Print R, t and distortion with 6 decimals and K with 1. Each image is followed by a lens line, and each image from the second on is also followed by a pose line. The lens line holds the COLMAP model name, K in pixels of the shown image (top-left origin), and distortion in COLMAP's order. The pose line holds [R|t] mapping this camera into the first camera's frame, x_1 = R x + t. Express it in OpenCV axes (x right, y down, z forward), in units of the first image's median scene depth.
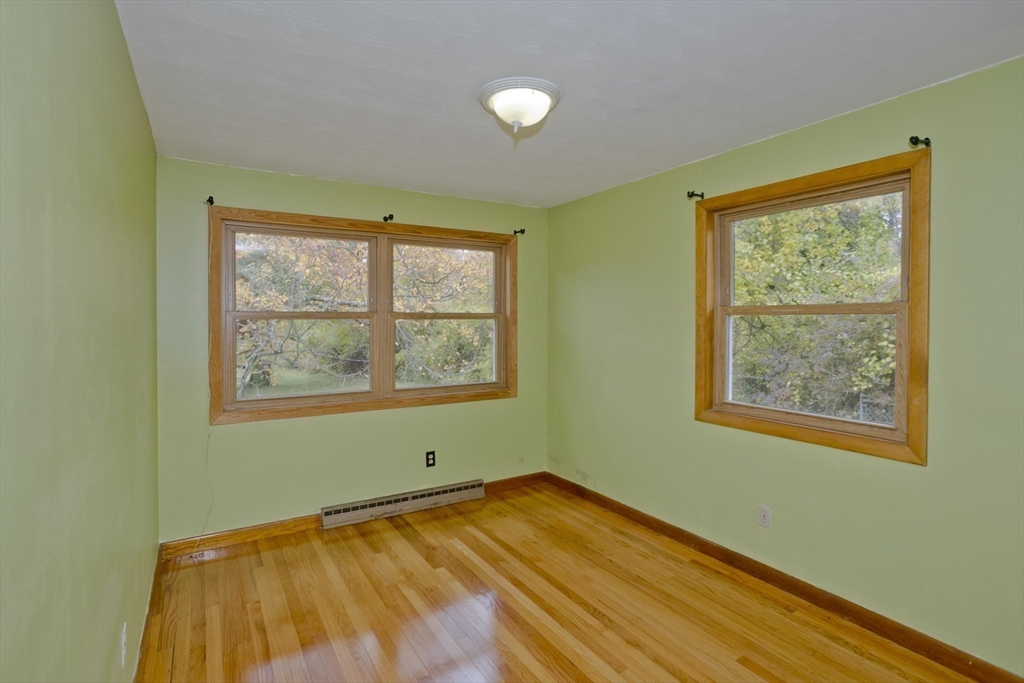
lens RADIAL K [[510.6, 0, 509.8], [0, 510.6, 324.4], [0, 0, 1]] dist [-0.055645, 0.041803]
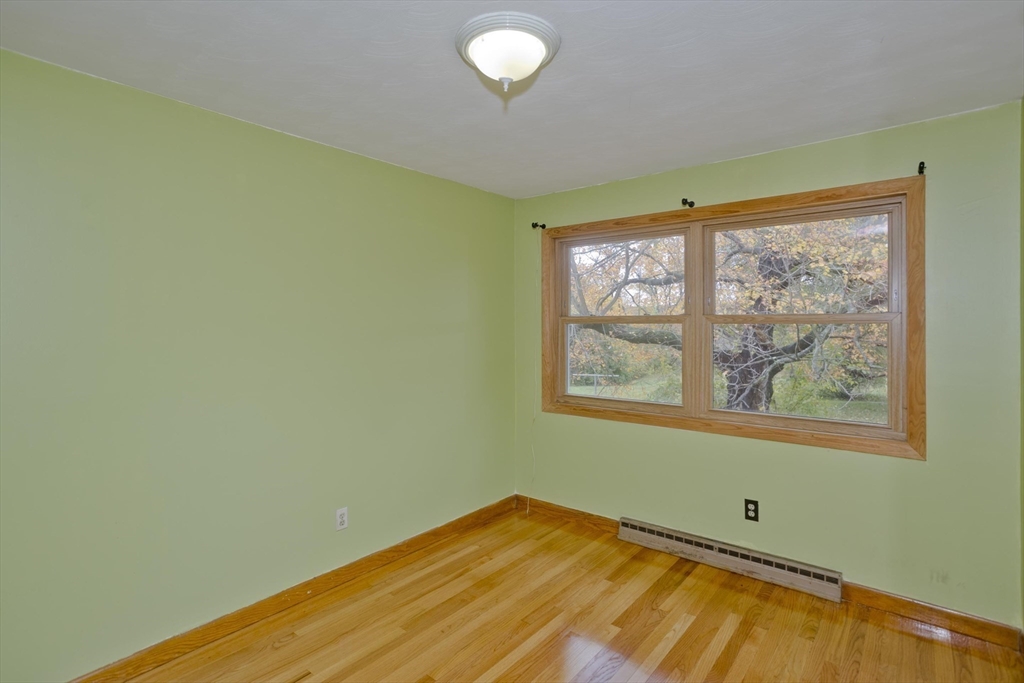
lens RADIAL K [[510.6, 0, 509.8], [0, 510.6, 324.4], [0, 0, 1]] dist [-0.055645, 0.041803]
pose [[0.319669, 0.001361, -0.947528, 0.466641], [-0.004778, 0.999989, -0.000176, -0.007144], [0.947517, 0.004584, 0.319672, 0.459741]]
